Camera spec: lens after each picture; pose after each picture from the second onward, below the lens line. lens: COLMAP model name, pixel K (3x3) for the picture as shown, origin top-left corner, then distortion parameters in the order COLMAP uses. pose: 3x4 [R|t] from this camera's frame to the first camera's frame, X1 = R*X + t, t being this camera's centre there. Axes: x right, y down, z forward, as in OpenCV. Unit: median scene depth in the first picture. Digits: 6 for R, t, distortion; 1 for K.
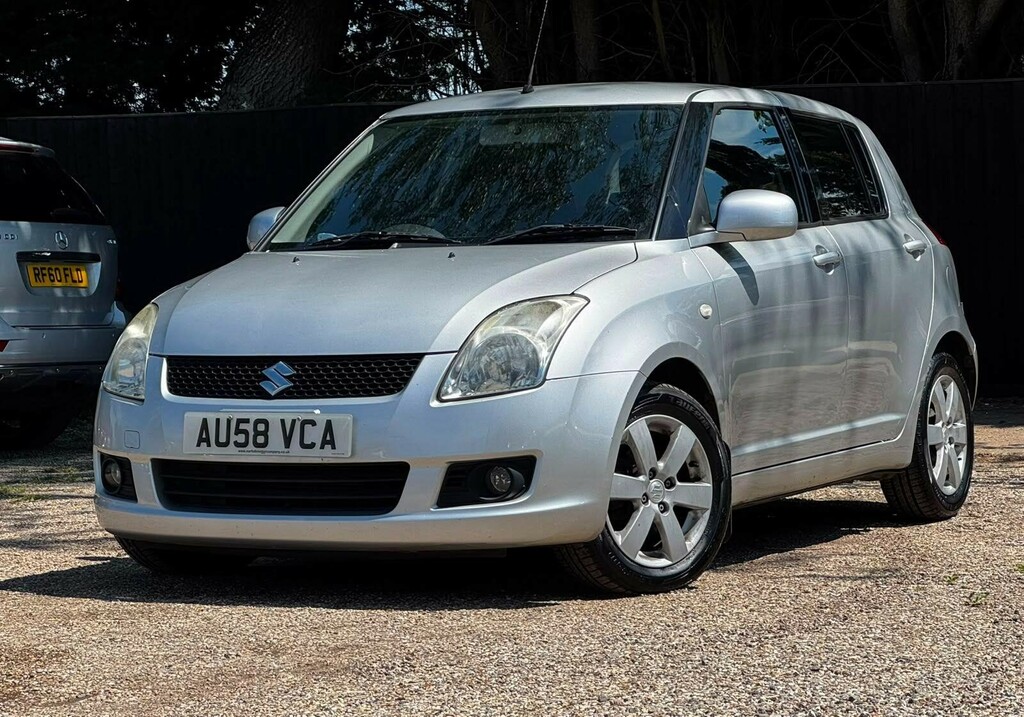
lens RADIAL K [[2945.6, 0, 426.4], [0, 2945.6, 359.0], [0, 0, 1]] dist [-0.053781, 1.995666]
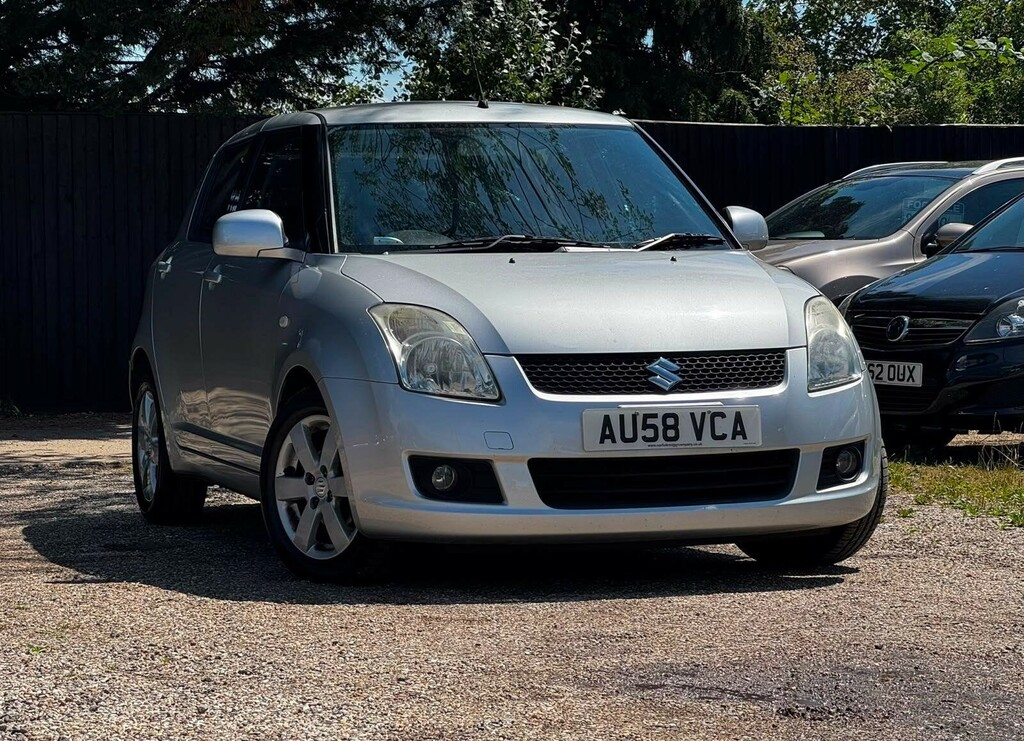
lens RADIAL K [[2718.7, 0, 567.6], [0, 2718.7, 370.9], [0, 0, 1]] dist [-0.004332, -0.000025]
pose [[0.654026, -0.011704, 0.756381, -0.793224], [0.019783, 0.999803, -0.001635, 0.006398], [-0.756213, 0.016033, 0.654129, 0.404455]]
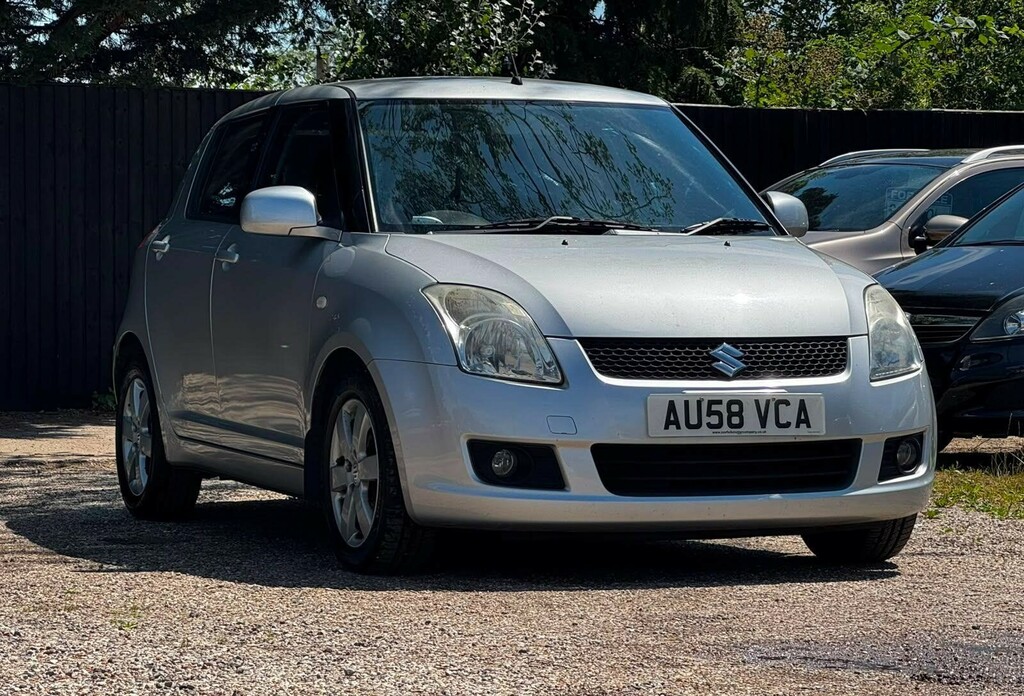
lens RADIAL K [[3133.1, 0, 512.0], [0, 3133.1, 348.0], [0, 0, 1]] dist [-0.094929, 2.058036]
pose [[0.631229, 0.006249, 0.775571, -0.928844], [0.006749, 0.999885, -0.013550, 0.016554], [-0.775567, 0.013787, 0.631115, 0.382506]]
